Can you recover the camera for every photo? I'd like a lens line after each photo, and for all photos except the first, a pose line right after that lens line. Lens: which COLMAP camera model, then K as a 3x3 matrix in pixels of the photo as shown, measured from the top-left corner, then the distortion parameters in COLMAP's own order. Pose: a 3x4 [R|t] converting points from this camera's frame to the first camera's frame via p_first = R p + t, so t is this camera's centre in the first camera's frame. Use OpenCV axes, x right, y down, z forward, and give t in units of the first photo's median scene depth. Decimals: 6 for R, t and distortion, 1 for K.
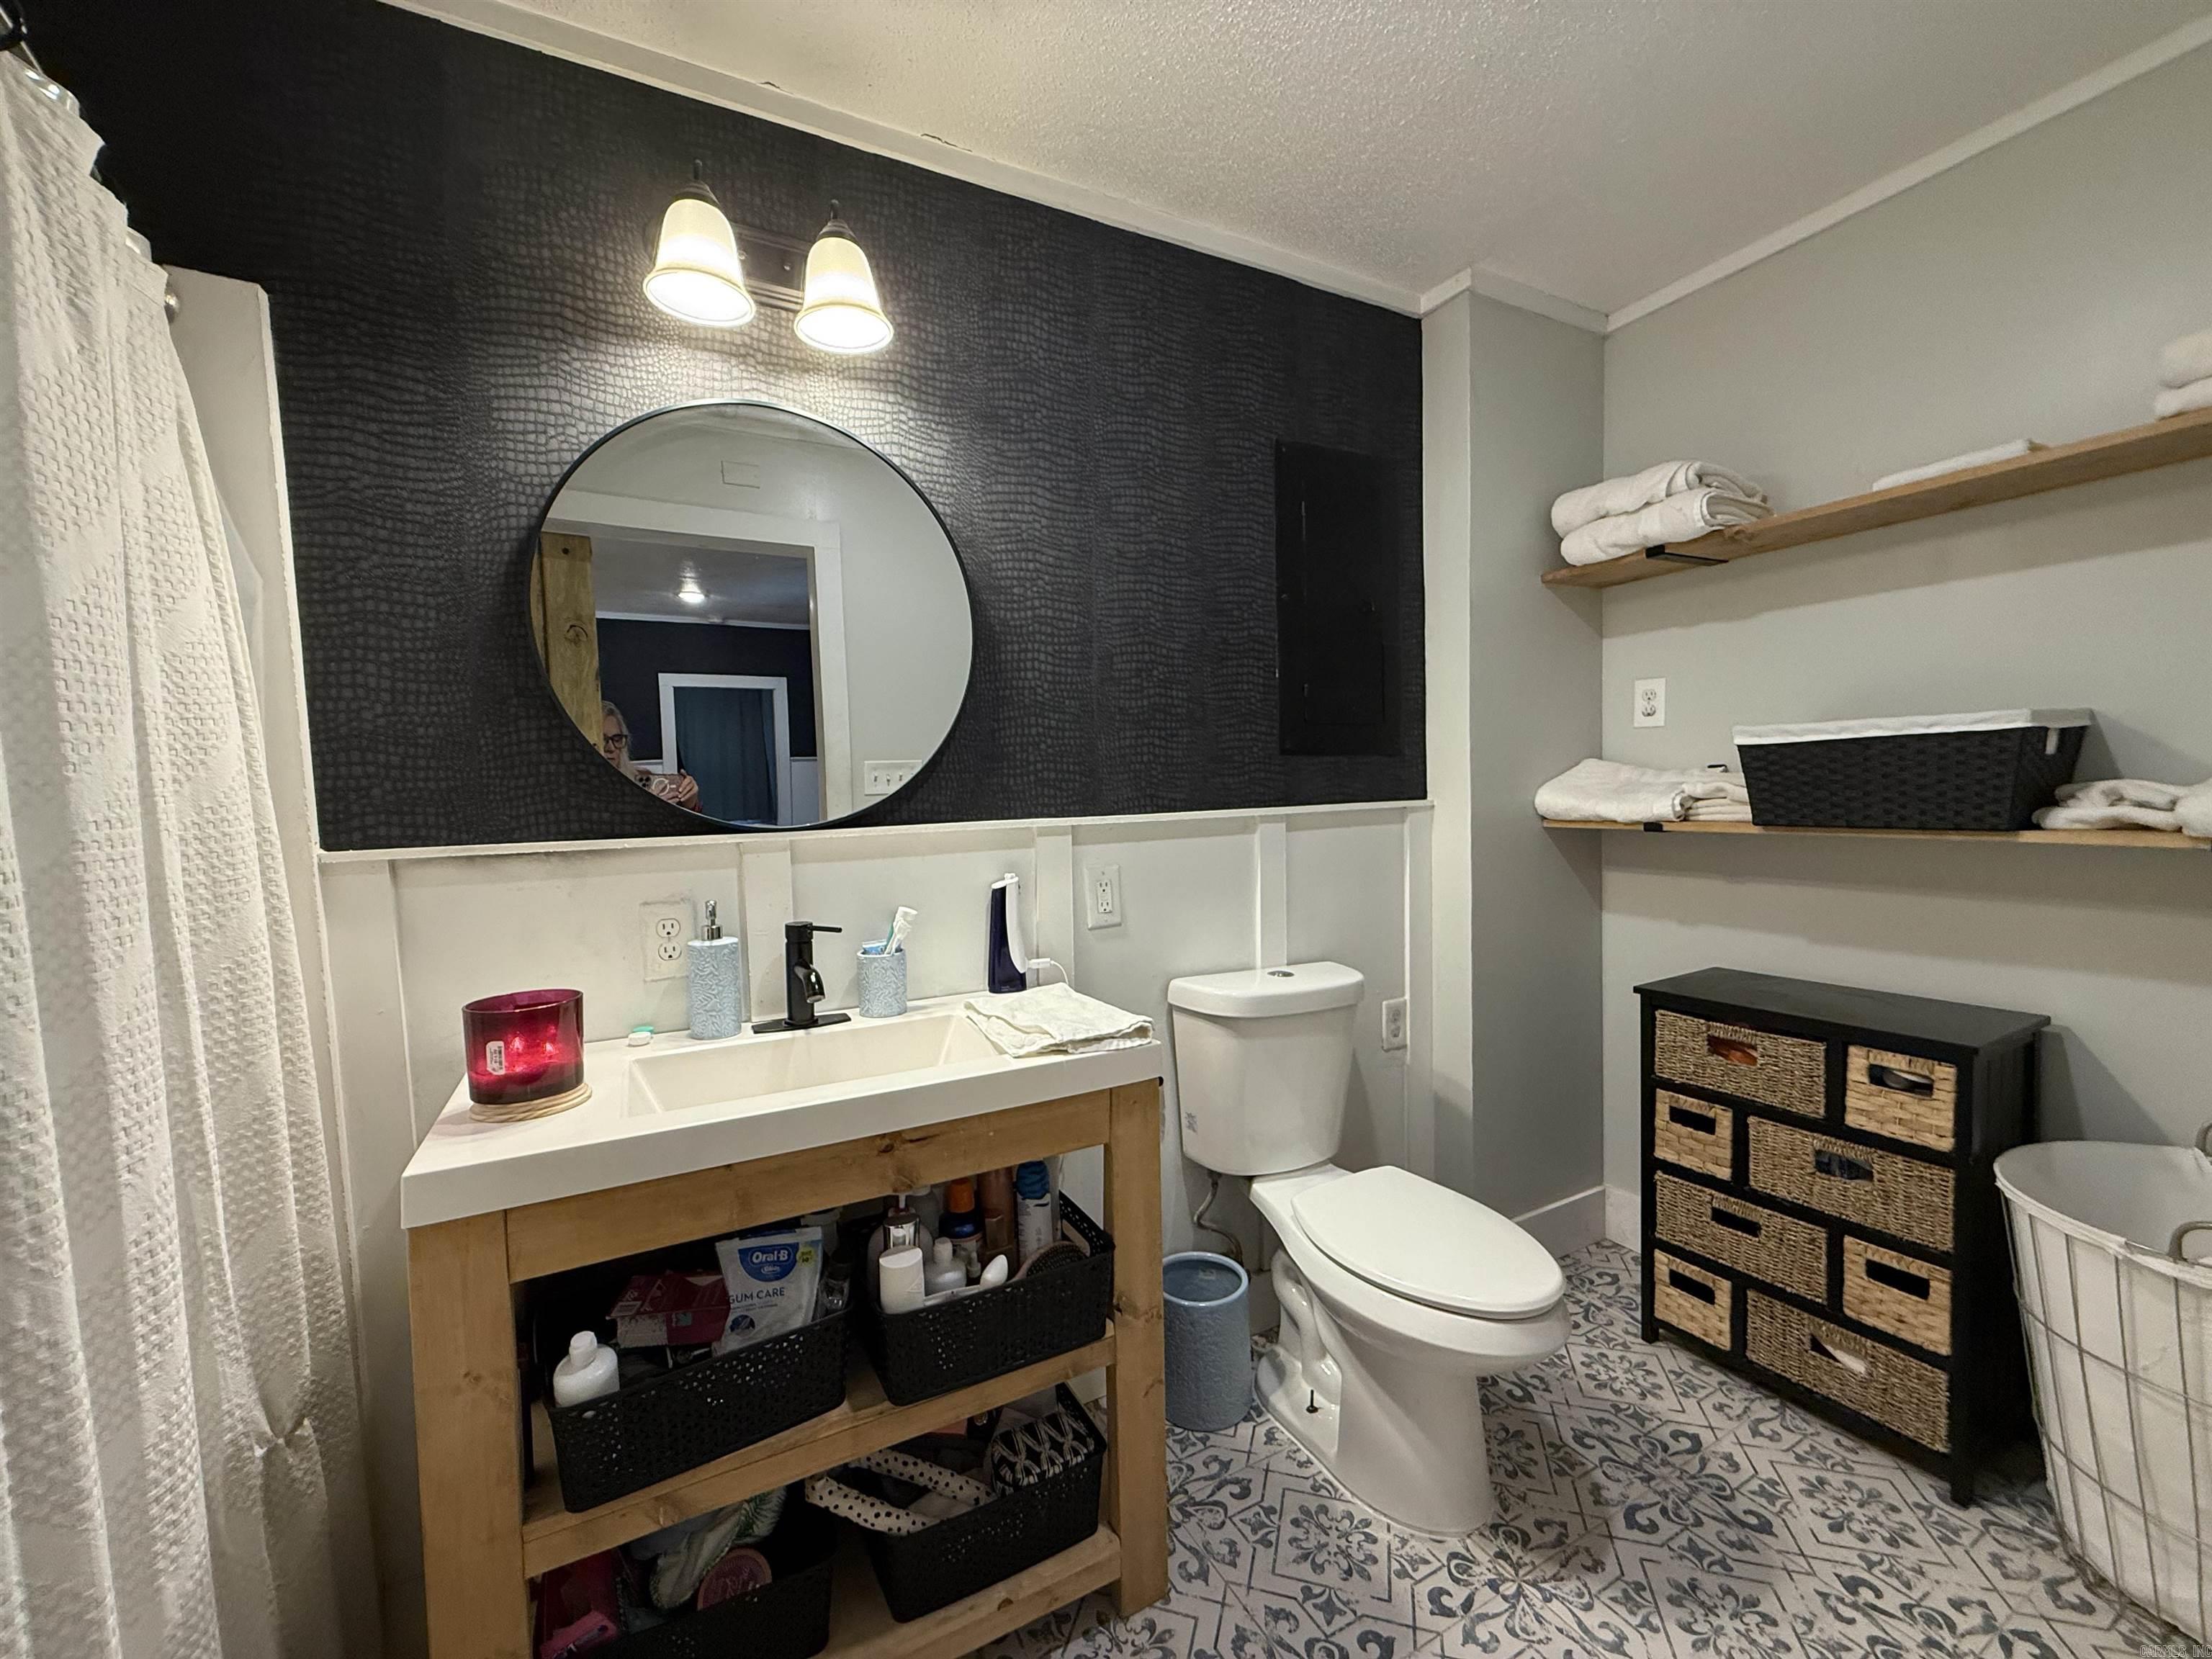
lens RADIAL K [[879.1, 0, 1104.6], [0, 879.1, 833.4], [0, 0, 1]] dist [0.000002, -0.000161]
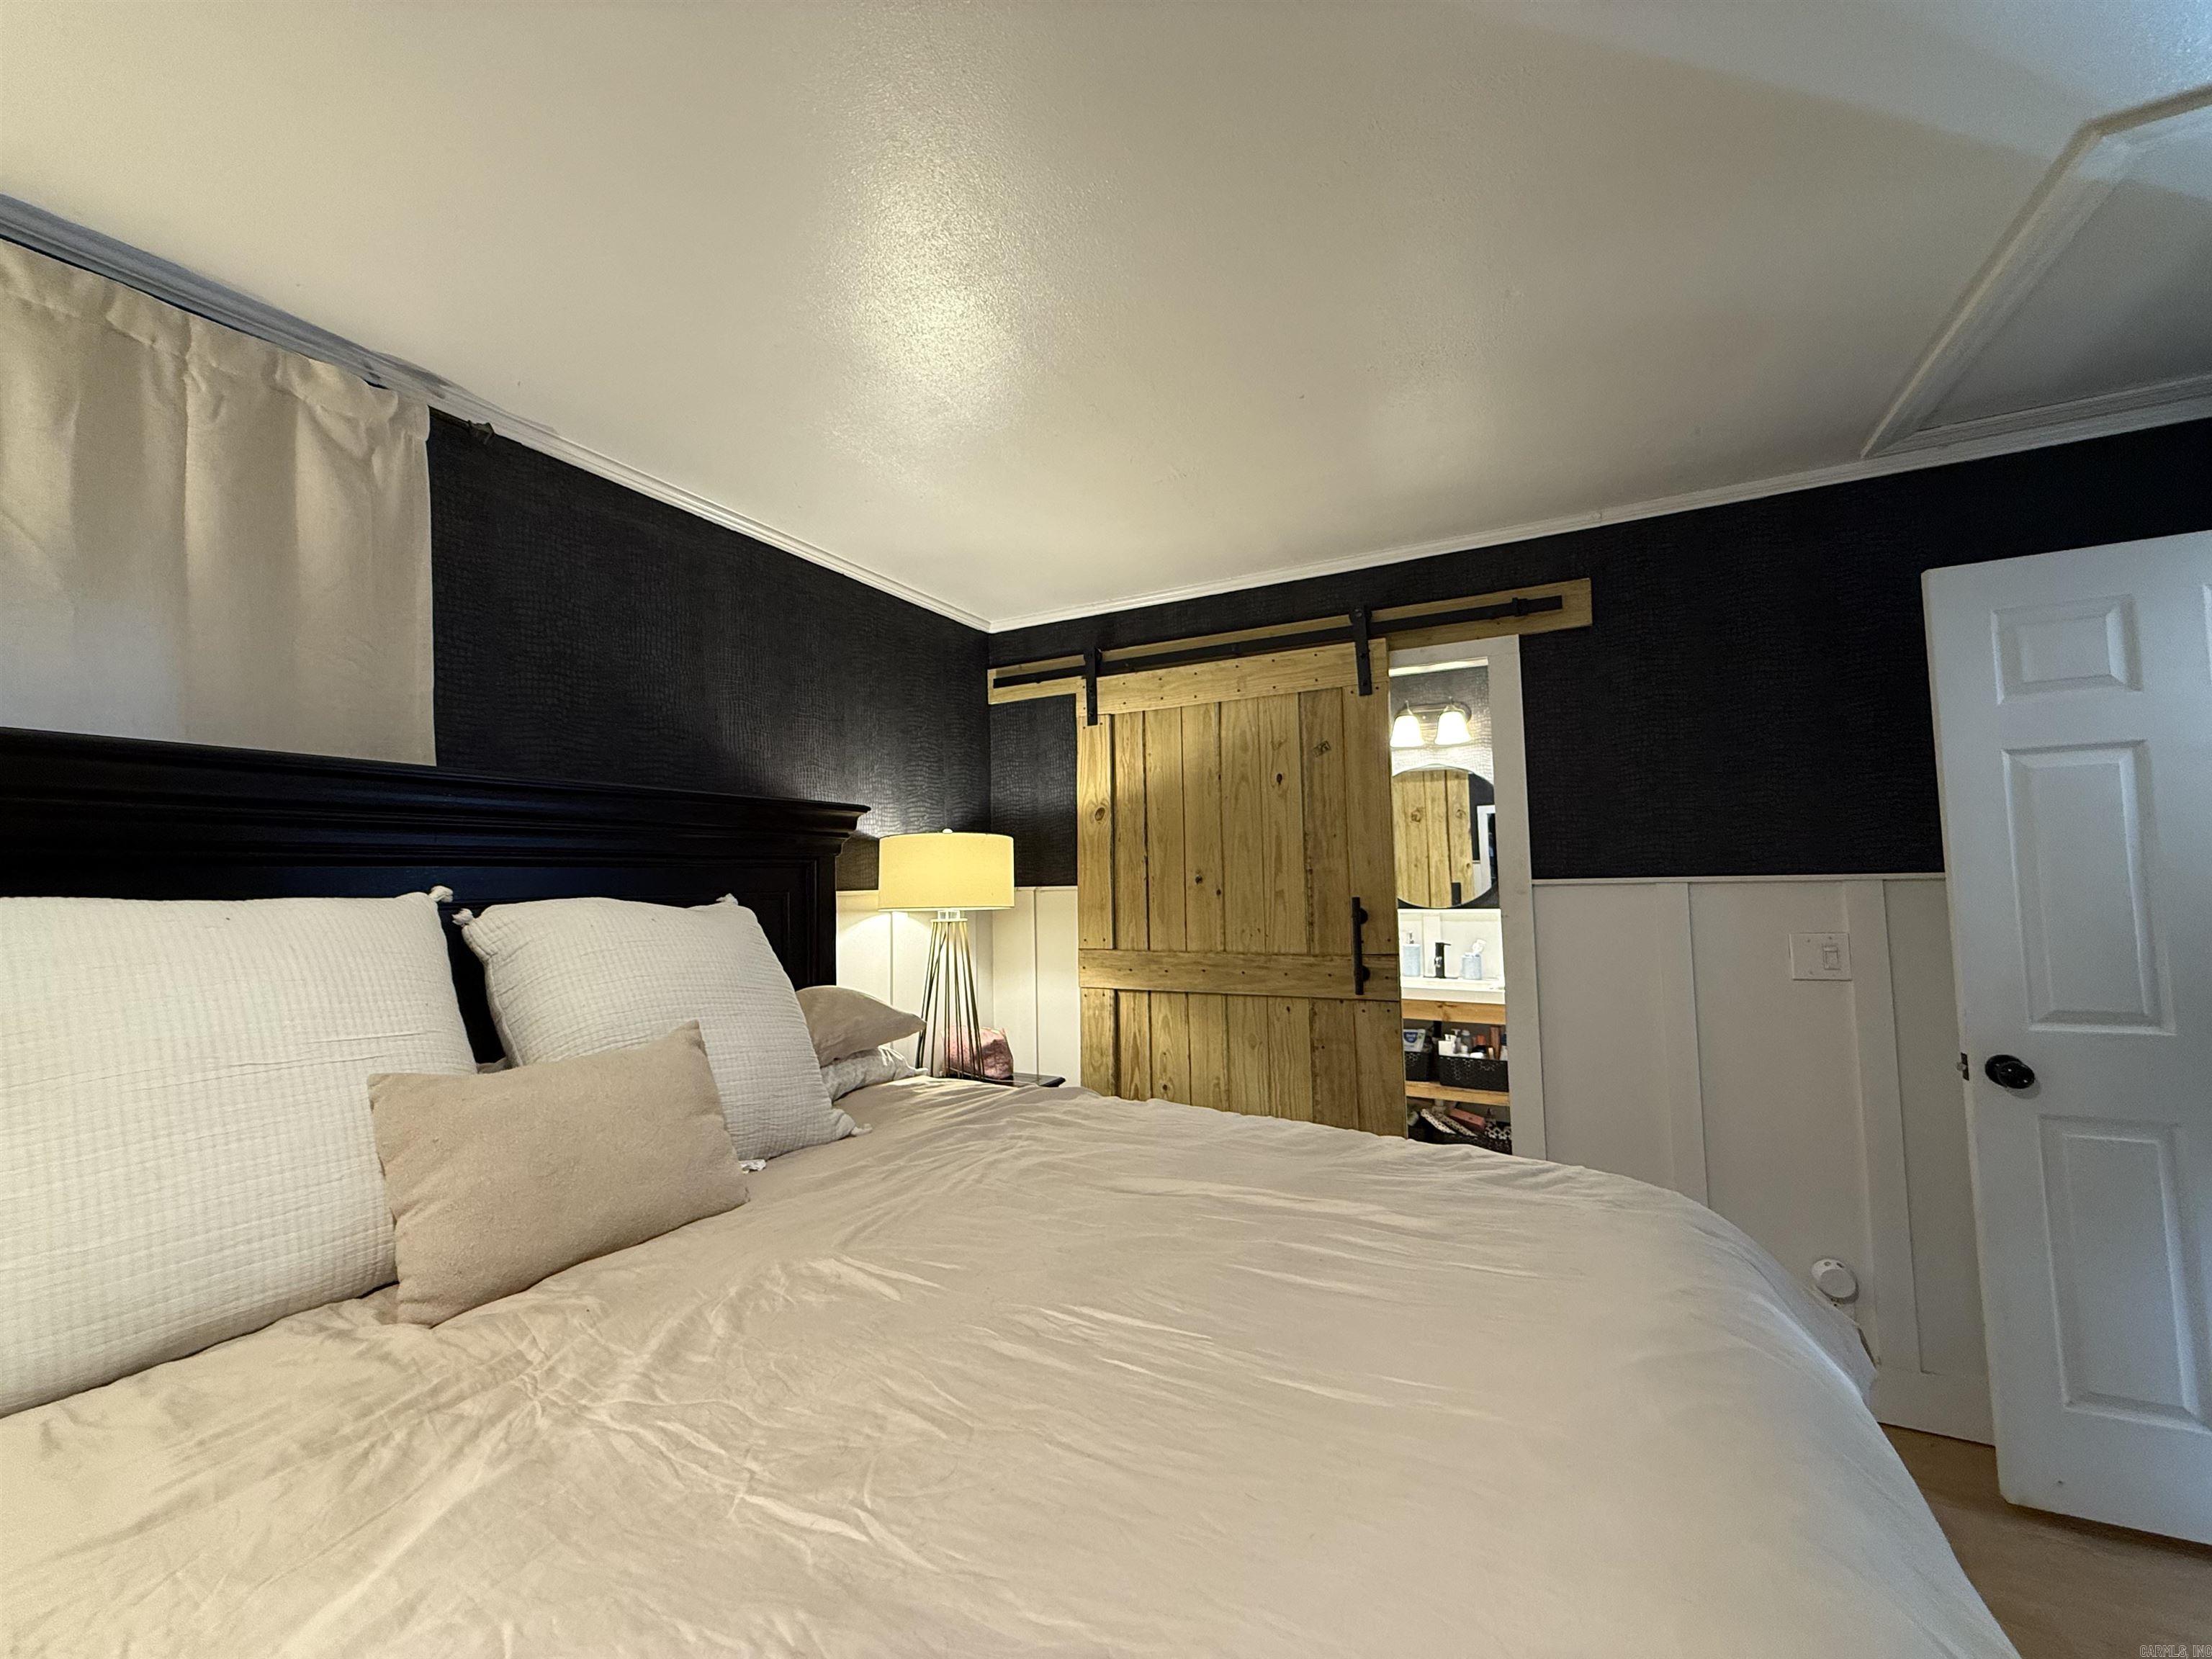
lens RADIAL K [[879.1, 0, 1104.3], [0, 879.1, 822.6], [0, 0, 1]] dist [0.000002, -0.000161]
pose [[0.581053, -0.036988, -0.813025, 1.709290], [-0.038871, 0.996565, -0.073118, -0.041462], [0.812937, 0.074089, 0.577619, -1.976083]]
